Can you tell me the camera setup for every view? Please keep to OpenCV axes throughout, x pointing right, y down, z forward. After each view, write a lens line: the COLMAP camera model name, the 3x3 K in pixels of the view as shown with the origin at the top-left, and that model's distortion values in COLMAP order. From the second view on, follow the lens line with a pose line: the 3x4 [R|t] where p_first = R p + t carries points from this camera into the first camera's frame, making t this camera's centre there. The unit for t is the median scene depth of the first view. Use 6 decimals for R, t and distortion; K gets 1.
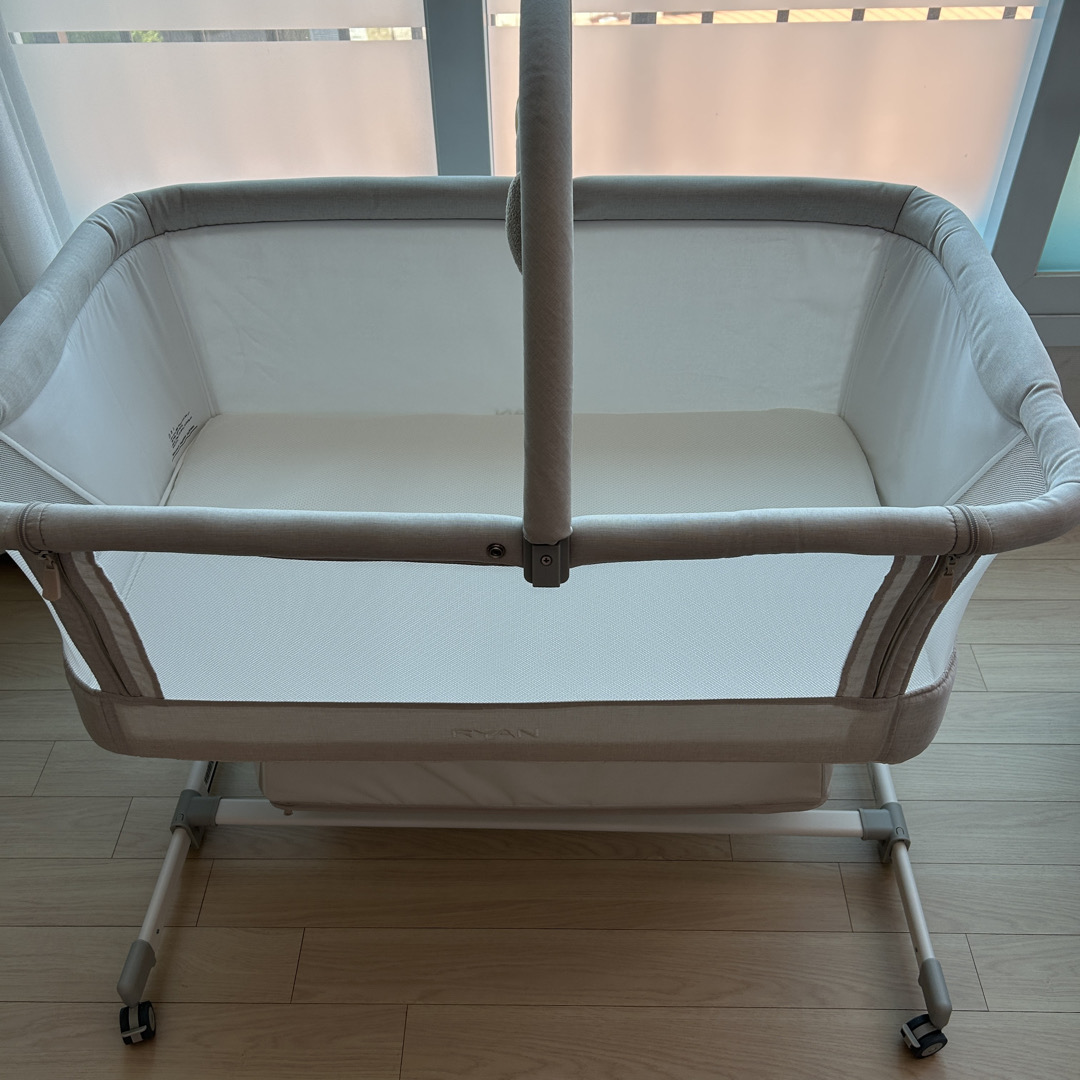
lens RADIAL K [[1083.2, 0, 537.6], [0, 1083.2, 547.0], [0, 0, 1]] dist [0.019823, 0.015386]
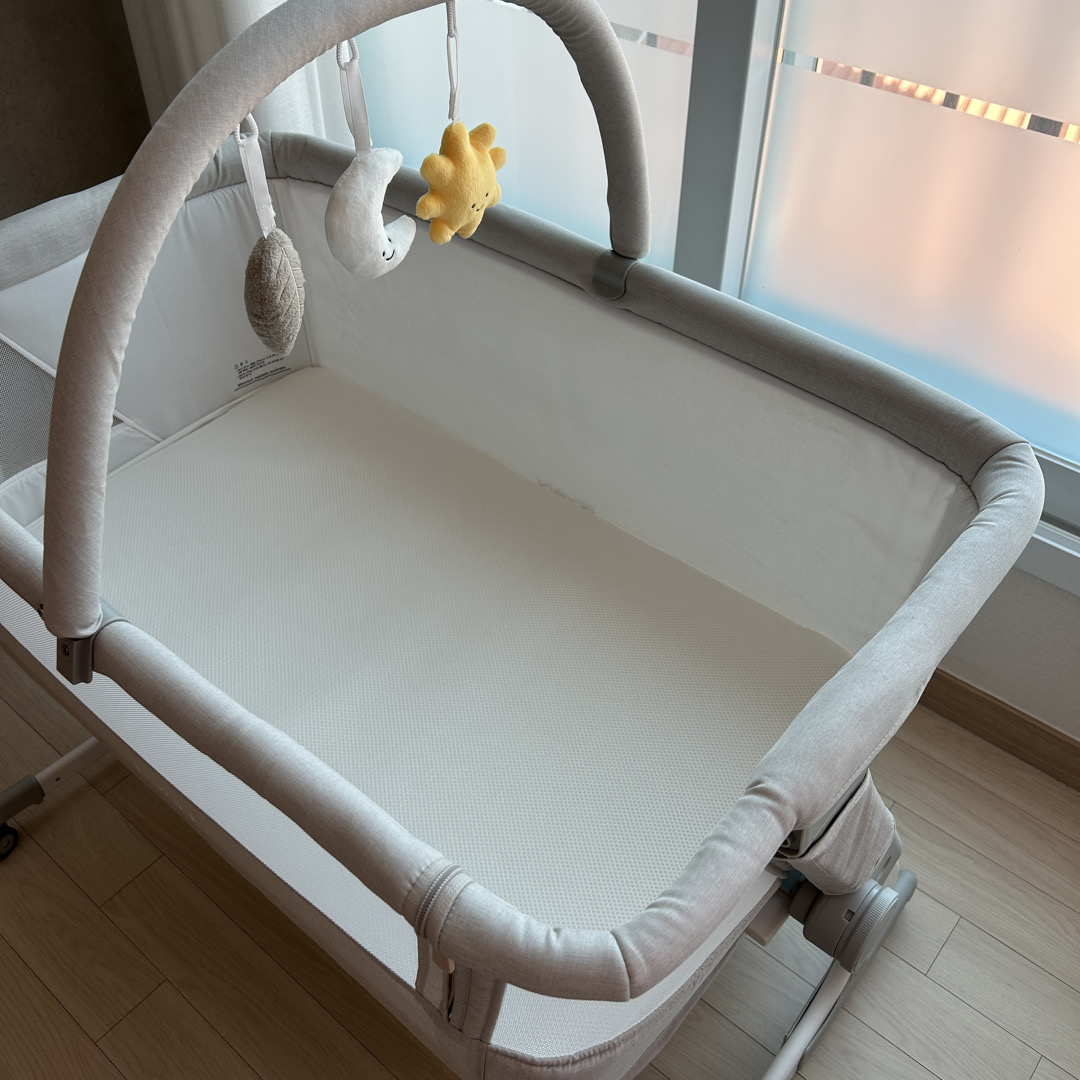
lens RADIAL K [[1083.2, 0, 537.6], [0, 1083.2, 547.0], [0, 0, 1]] dist [0.019823, 0.015386]
pose [[0.773489, 0.448279, -0.448064, 0.428362], [-0.432583, 0.890064, 0.143726, -0.229204], [0.463236, 0.082654, 0.882372, 0.255899]]
